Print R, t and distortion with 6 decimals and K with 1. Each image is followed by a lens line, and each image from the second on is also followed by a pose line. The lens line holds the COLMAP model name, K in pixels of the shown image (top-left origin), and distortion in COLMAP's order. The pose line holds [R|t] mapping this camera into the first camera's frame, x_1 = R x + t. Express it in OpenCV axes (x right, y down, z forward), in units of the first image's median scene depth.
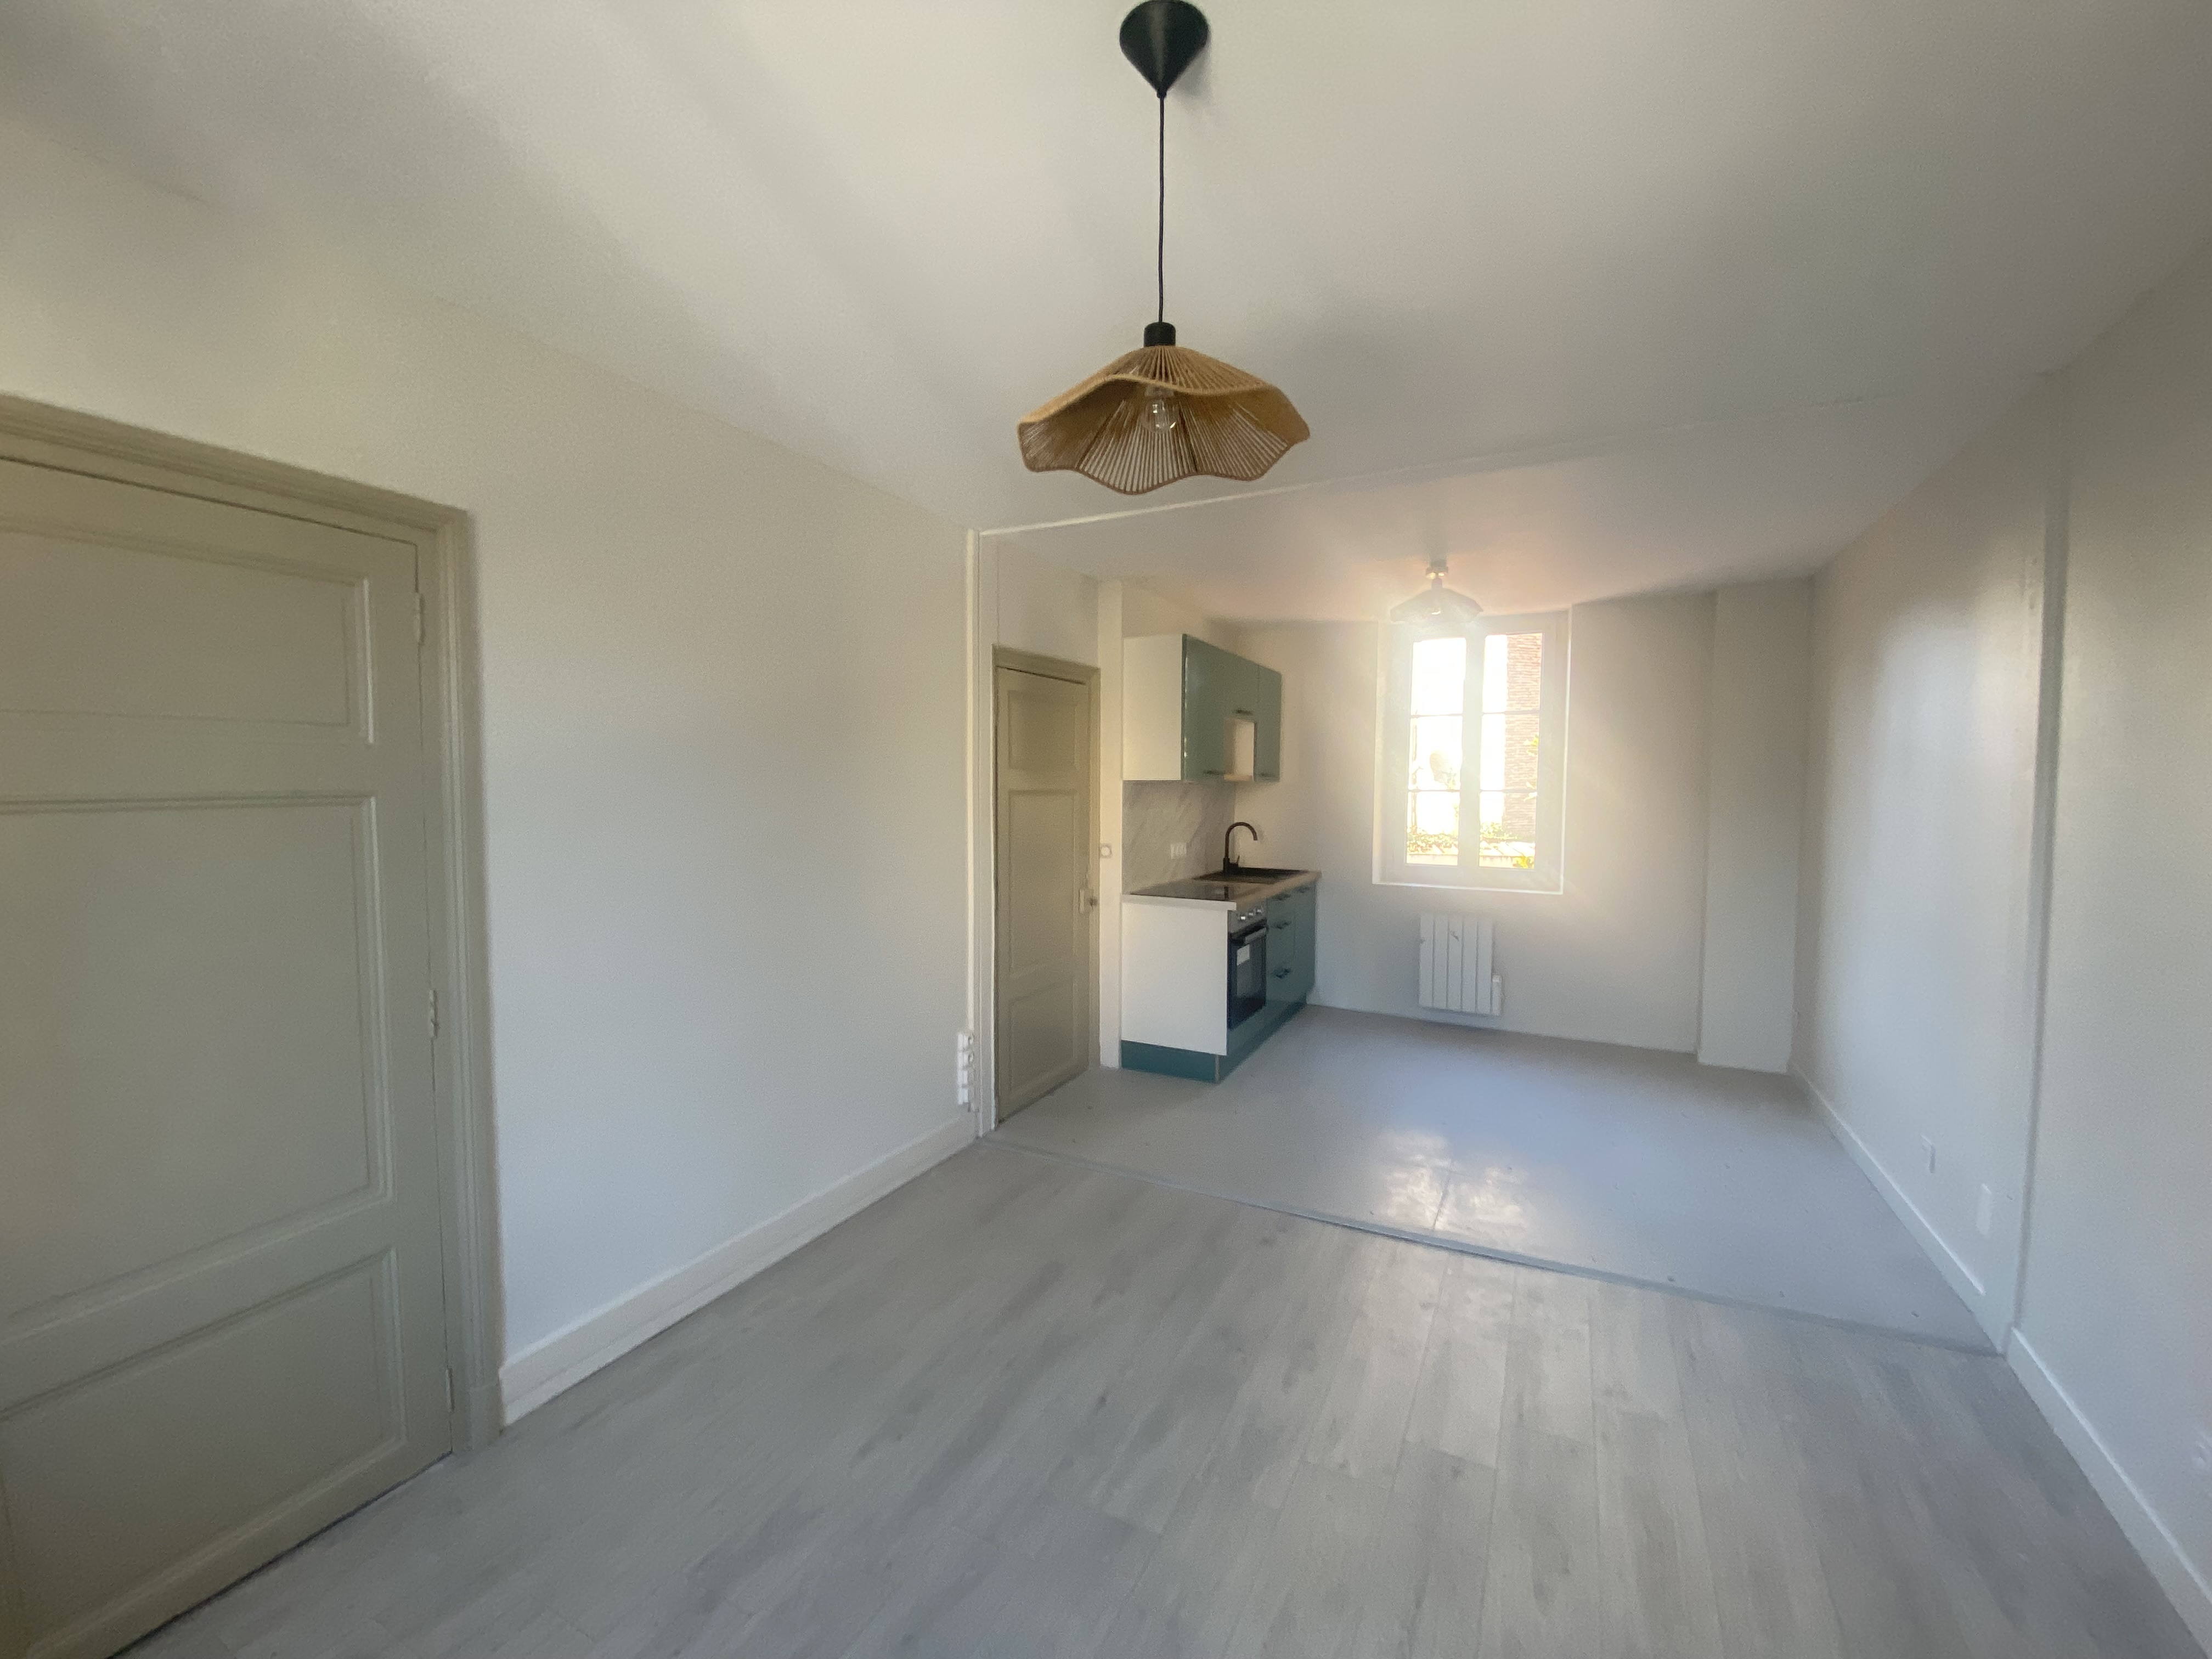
lens RADIAL K [[895.2, 0, 1106.0], [0, 895.2, 829.5], [0, 0, 1]] dist [0.036800, -0.038988]
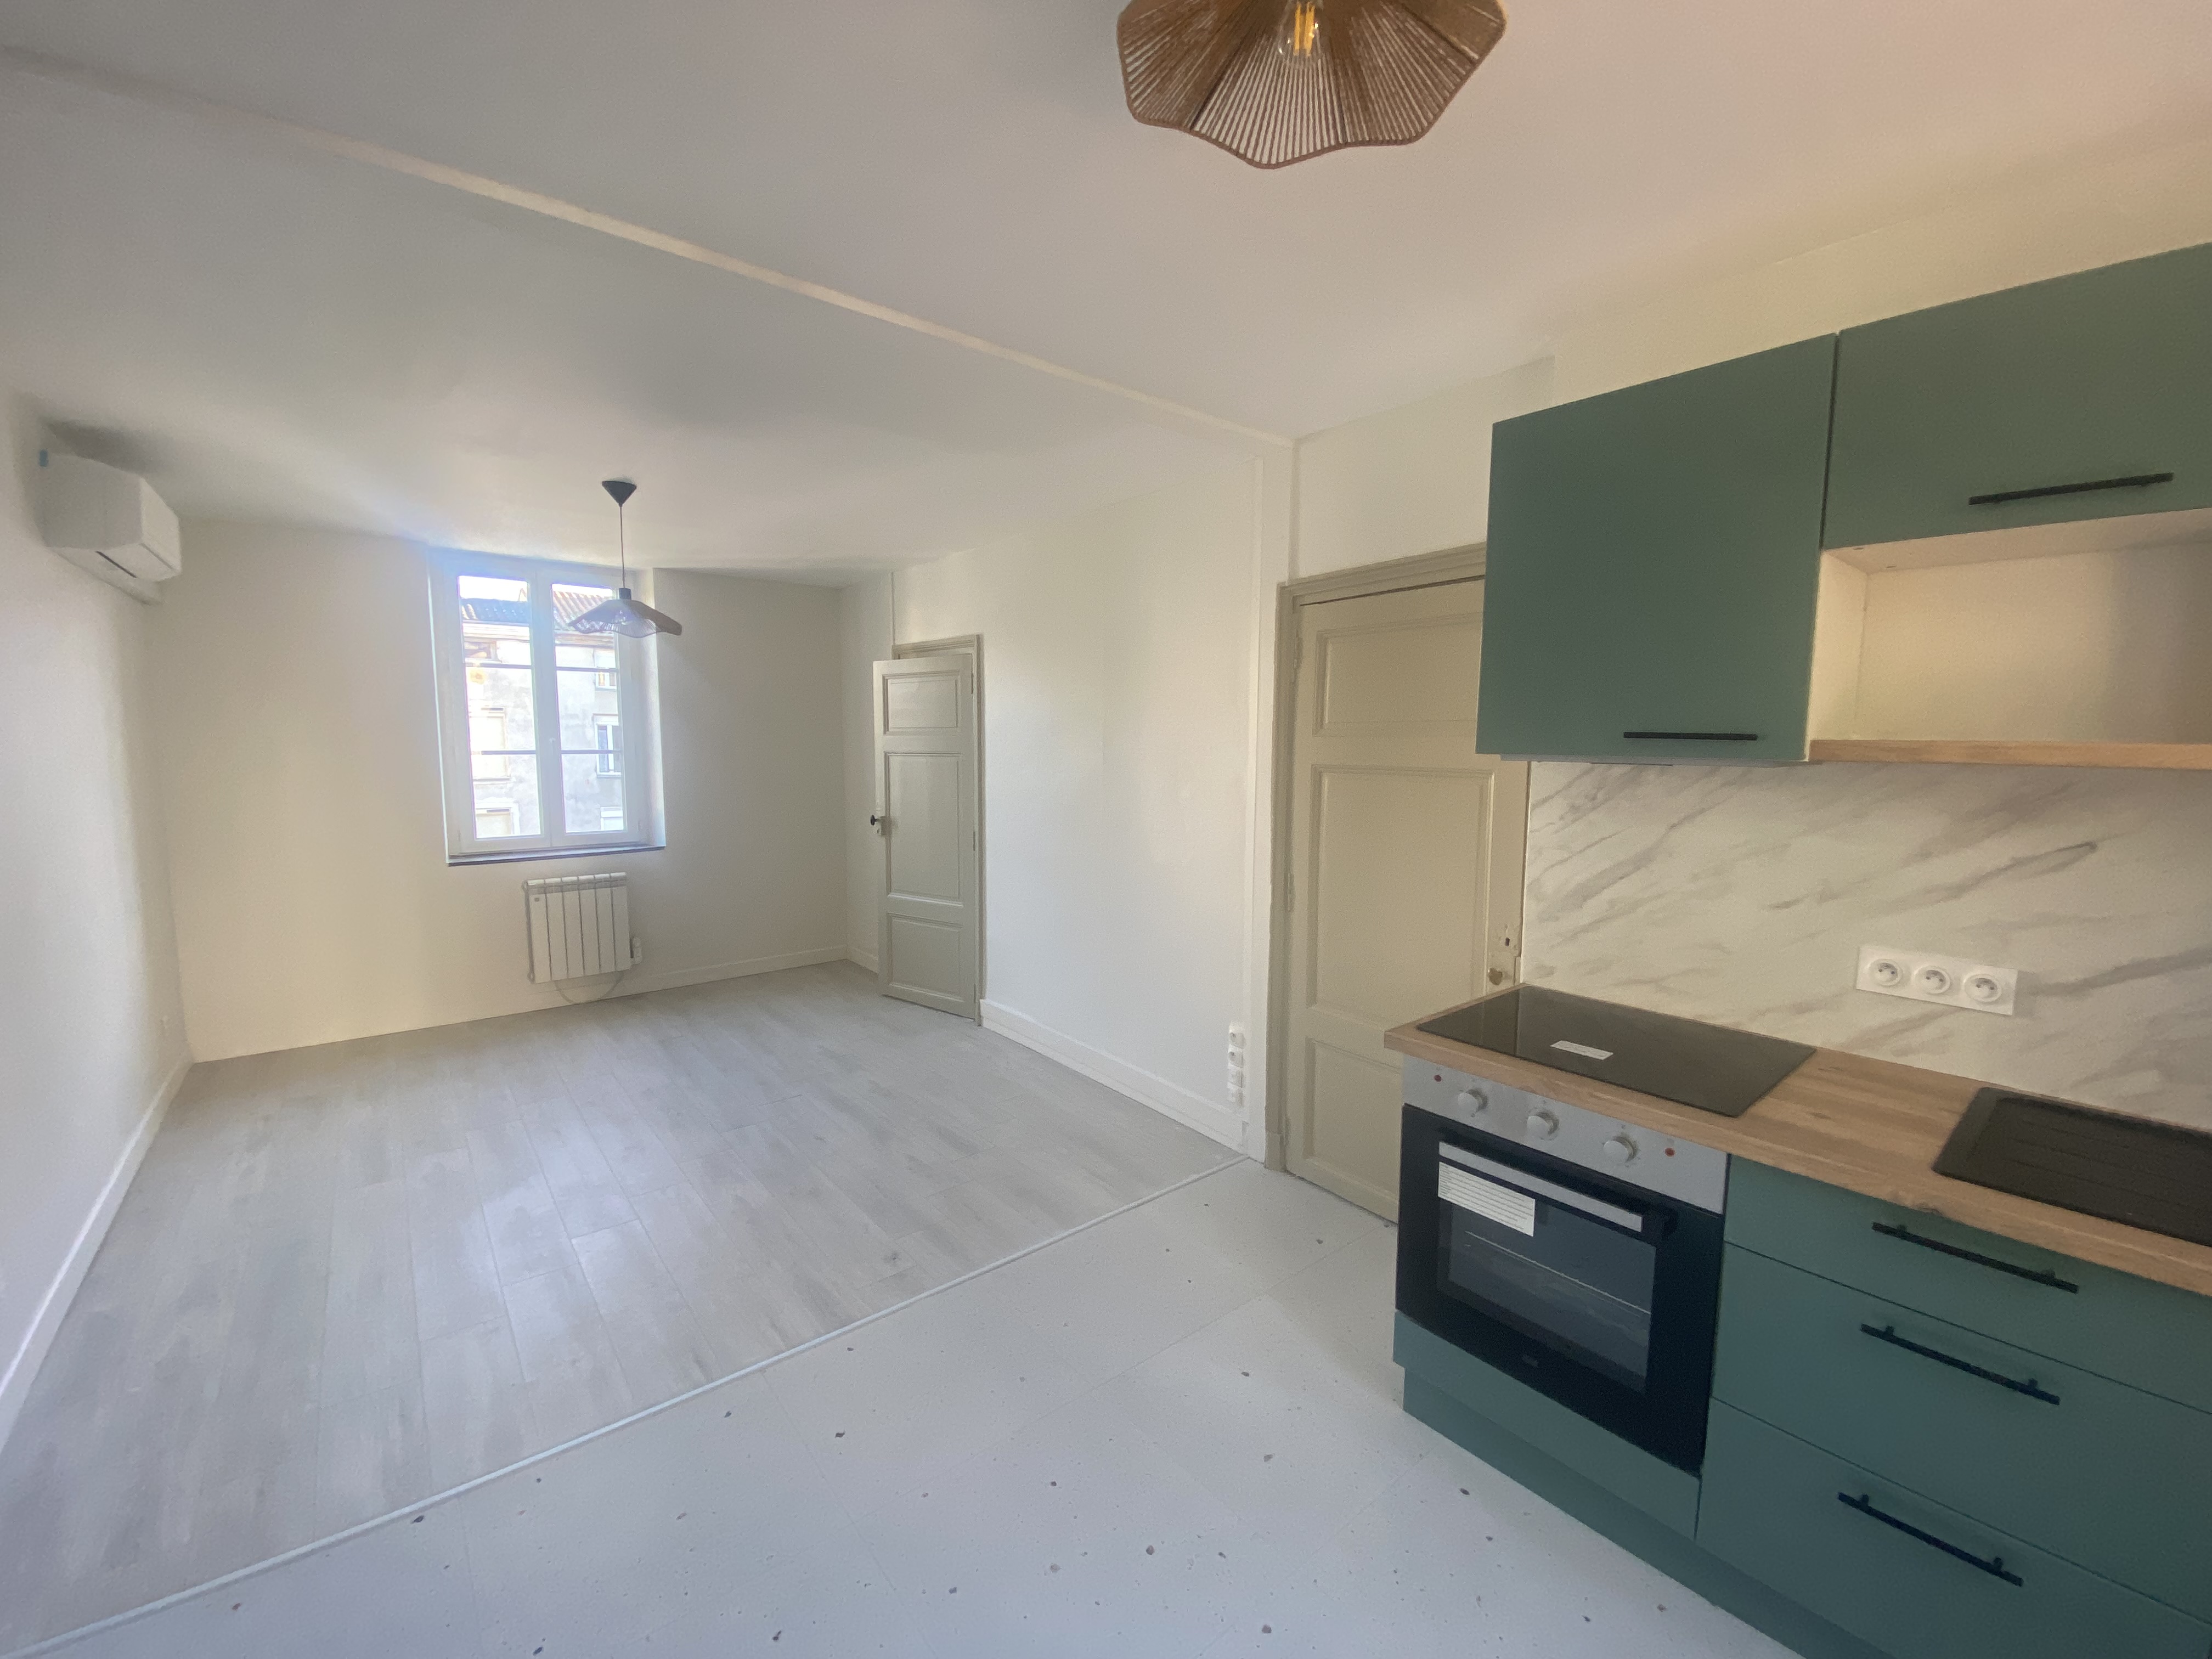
lens RADIAL K [[895.2, 0, 1106.0], [0, 895.2, 829.5], [0, 0, 1]] dist [0.036800, -0.038988]
pose [[-0.411849, 0.087561, -0.907036, 0.558426], [-0.052776, 0.991410, 0.119669, -0.059480], [0.909723, 0.097155, -0.403690, 0.967089]]
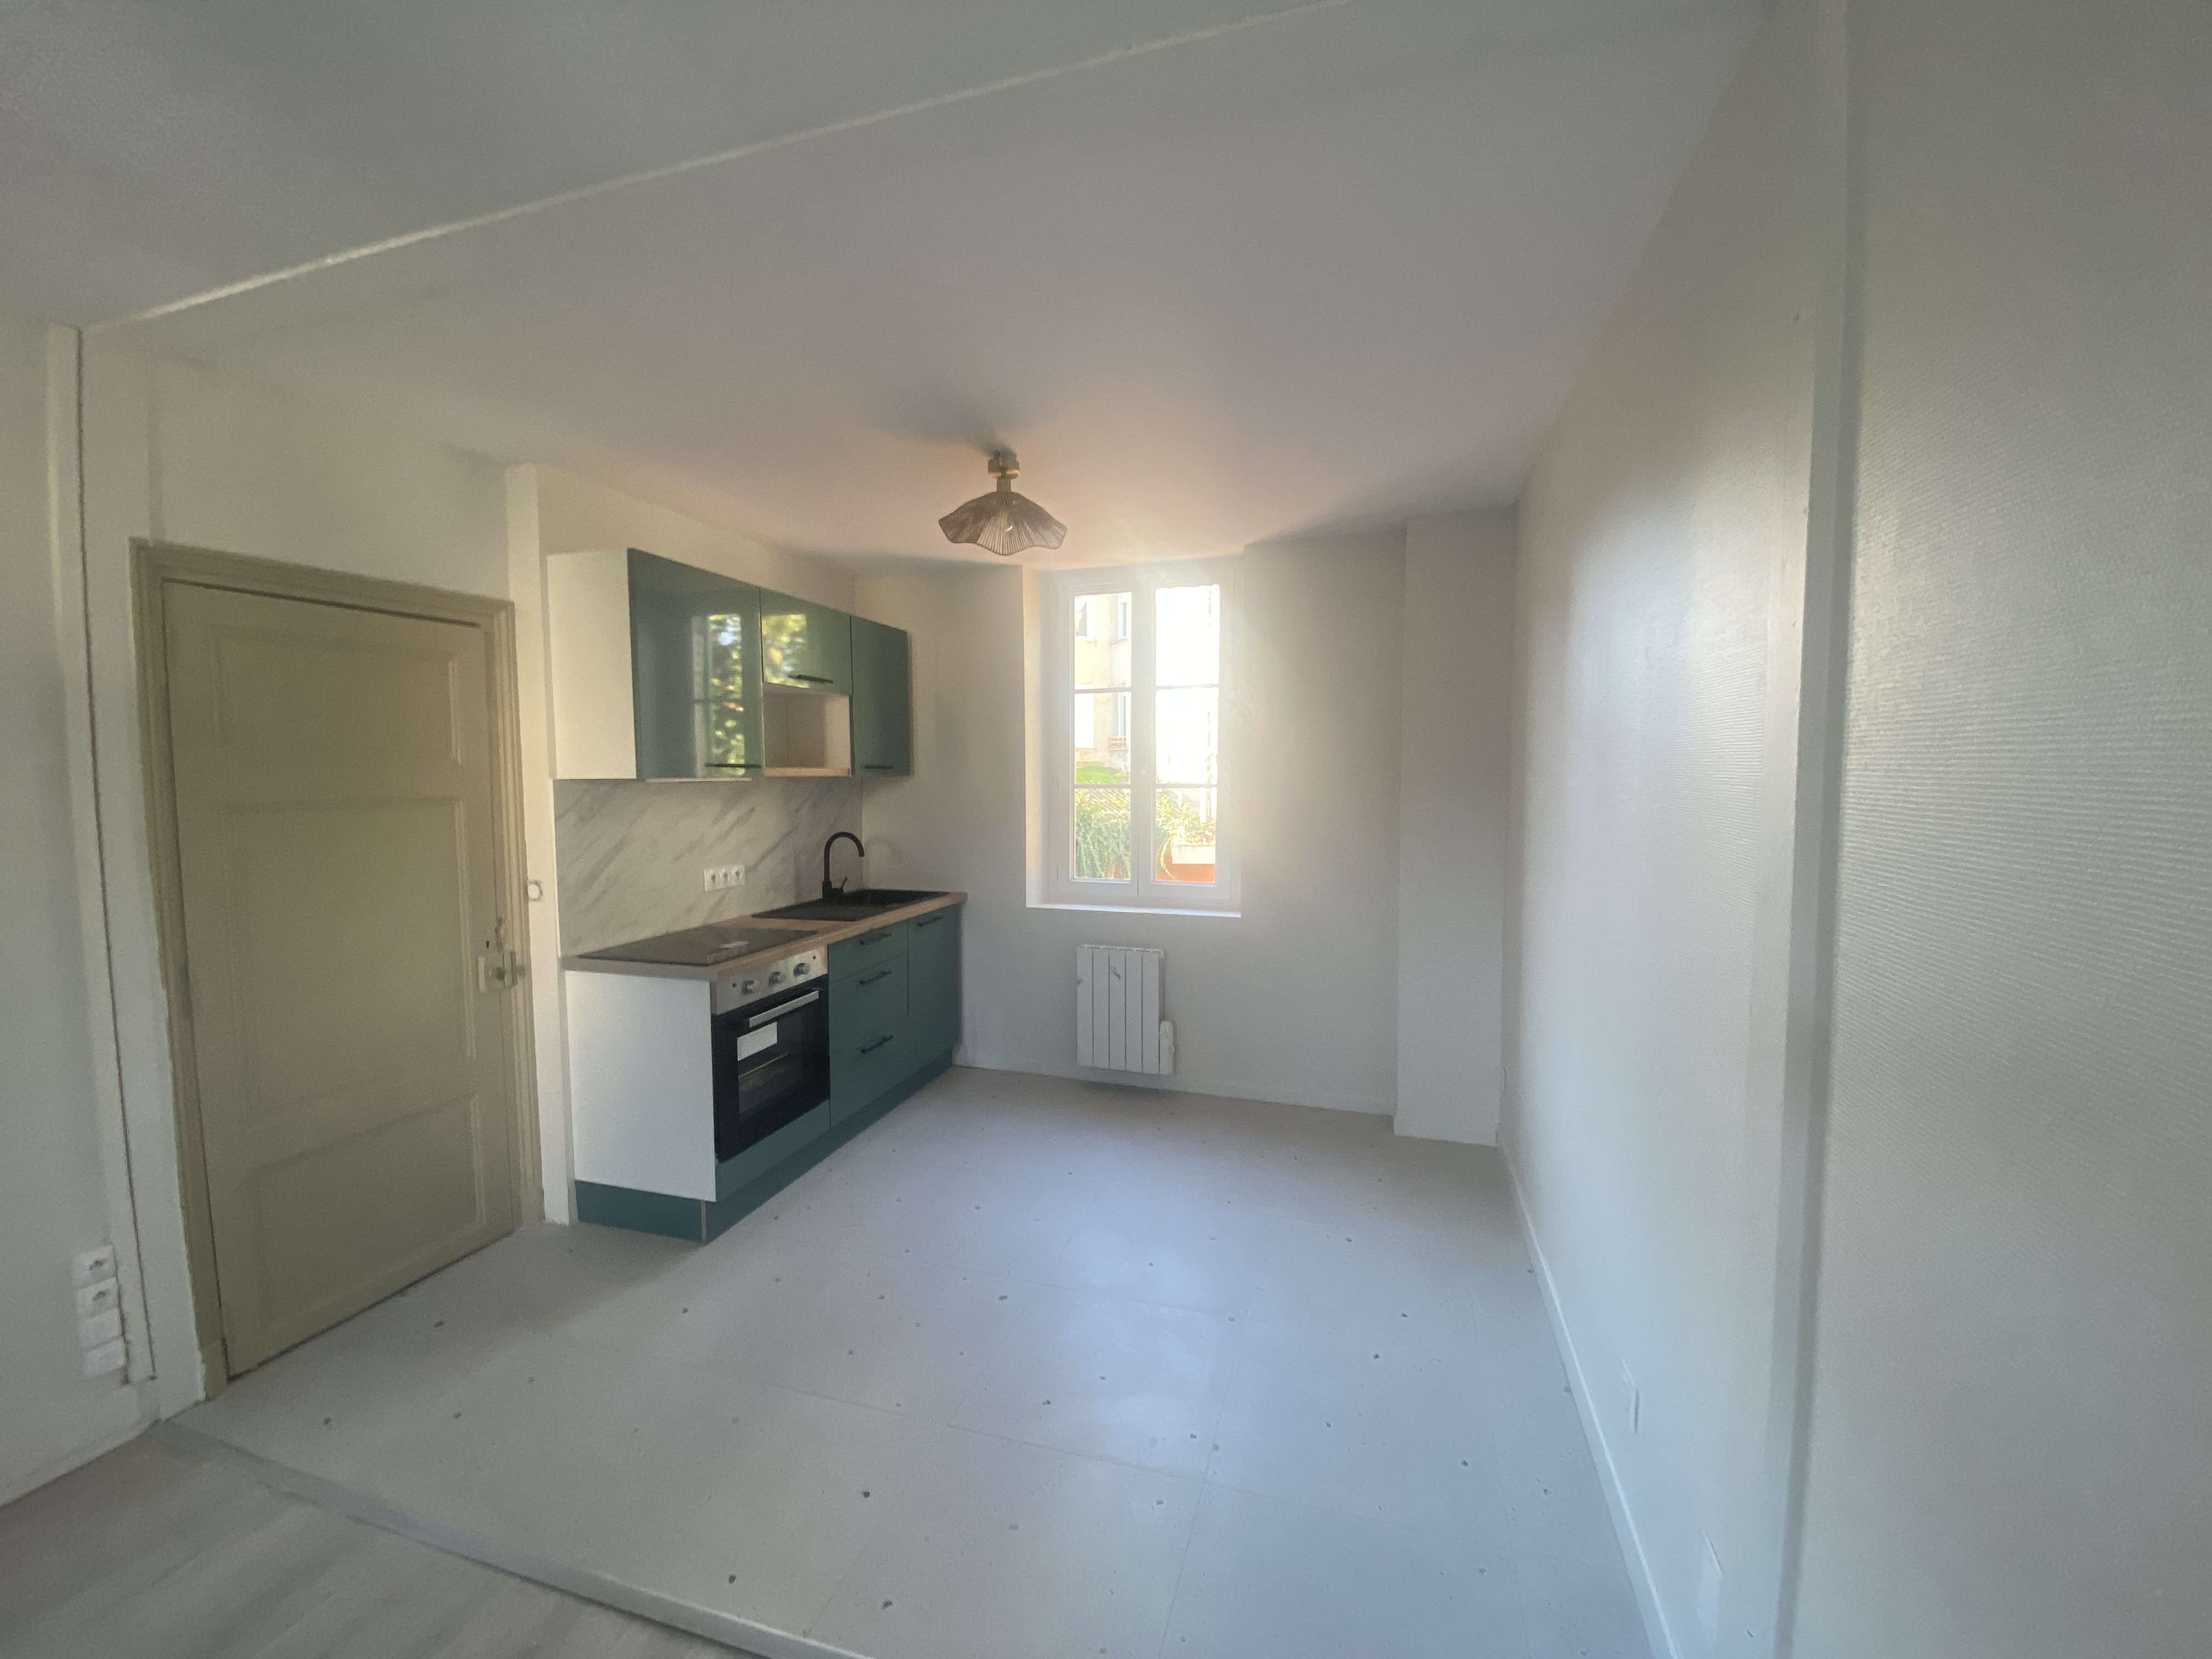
lens RADIAL K [[895.2, 0, 1106.0], [0, 895.2, 829.5], [0, 0, 1]] dist [0.036800, -0.038988]
pose [[0.982482, -0.021697, 0.185088, 0.283247], [0.019245, 0.999702, 0.015034, -0.021532], [-0.185359, -0.011209, 0.982607, 0.292001]]
